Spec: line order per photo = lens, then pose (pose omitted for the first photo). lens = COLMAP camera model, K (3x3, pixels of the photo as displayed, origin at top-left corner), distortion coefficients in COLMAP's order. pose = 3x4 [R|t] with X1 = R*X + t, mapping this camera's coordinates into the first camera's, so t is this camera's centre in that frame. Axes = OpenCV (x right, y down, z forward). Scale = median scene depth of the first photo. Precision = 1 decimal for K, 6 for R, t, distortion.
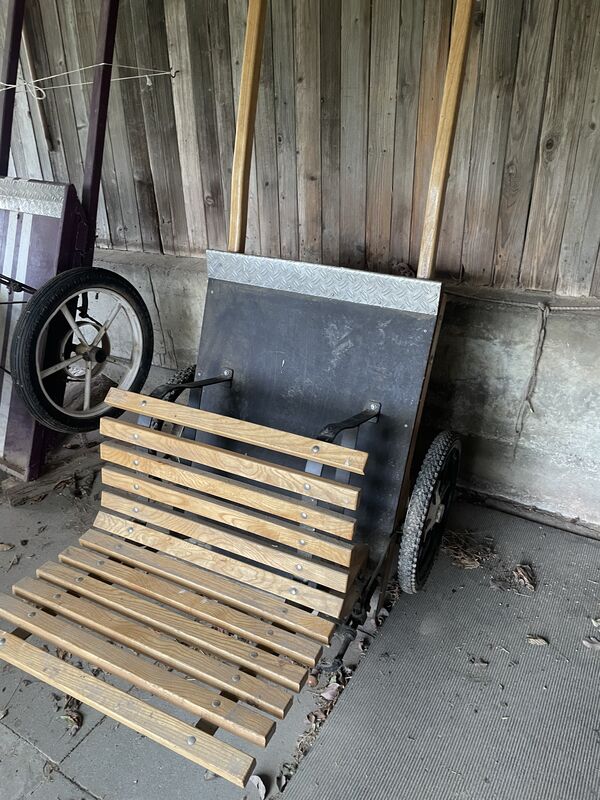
lens RADIAL K [[610.5, 0, 306.2], [0, 610.5, 399.1], [0, 0, 1]] dist [0.093753, -0.124681]
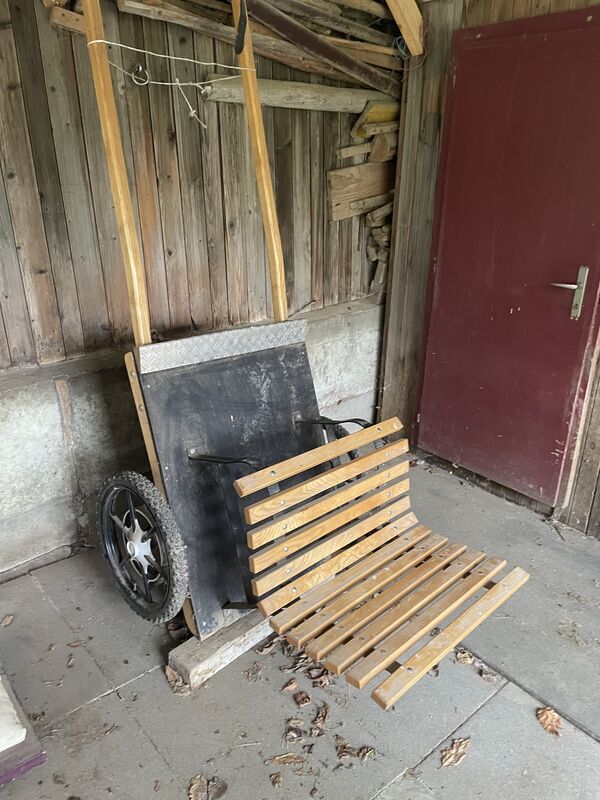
lens RADIAL K [[610.5, 0, 306.2], [0, 610.5, 399.1], [0, 0, 1]] dist [0.093753, -0.124681]
pose [[0.310820, -0.320696, 0.894732, -0.887719], [0.394023, 0.900134, 0.185753, -0.219311], [-0.864949, 0.294809, 0.406141, 0.346275]]
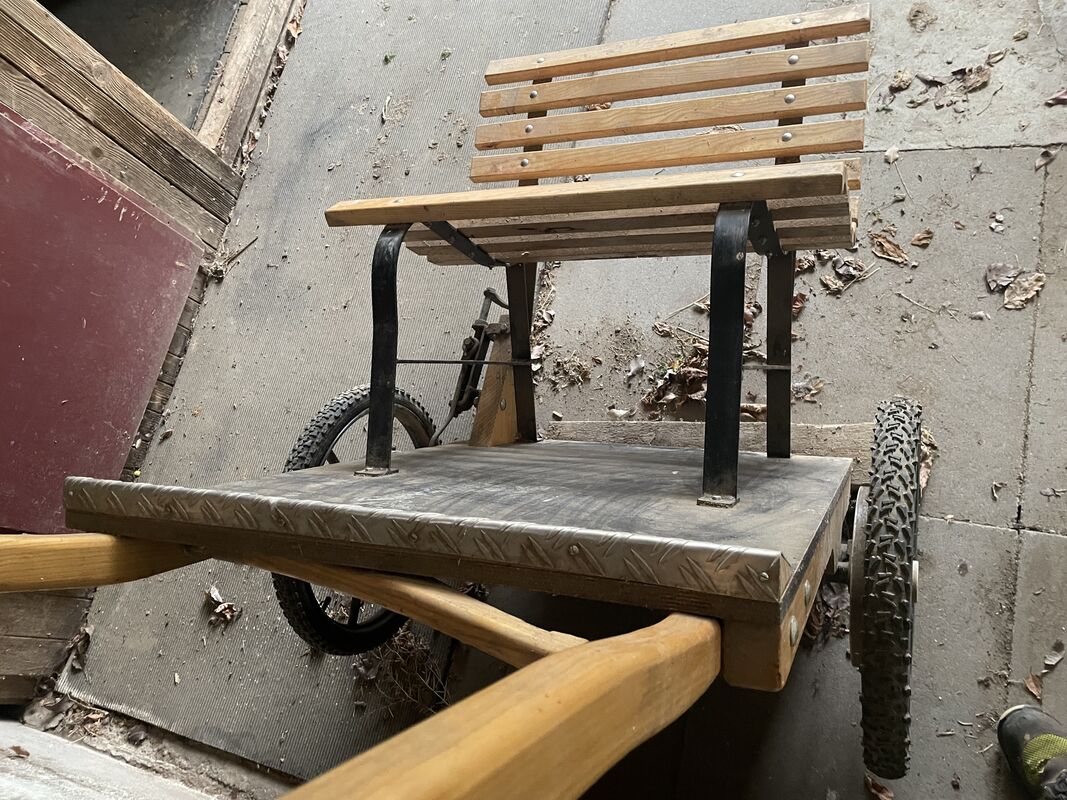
lens RADIAL K [[814.3, 0, 533.5], [0, 814.3, 400.0], [0, 0, 1]] dist [0.093753, -0.124681]
pose [[-0.891680, 0.393505, 0.223743, -0.148950], [0.197690, -0.106129, 0.974503, -0.498051], [0.407218, 0.913176, 0.016841, 0.809038]]
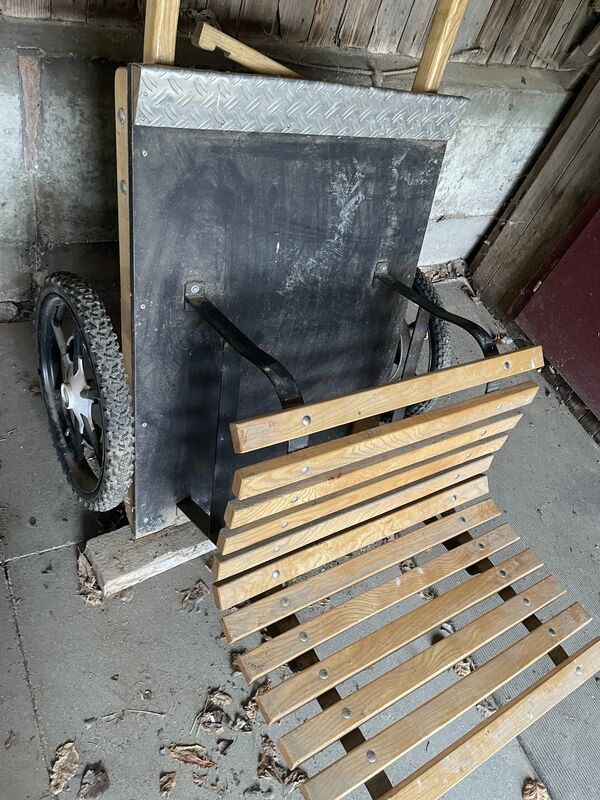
lens RADIAL K [[605.5, 0, 291.7], [0, 605.5, 402.0], [0, 0, 1]] dist [0.083222, -0.112151]
pose [[0.519339, -0.521463, 0.677025, -0.498673], [0.090376, 0.821314, 0.563272, -0.257525], [-0.849776, -0.231342, 0.473668, 0.549579]]
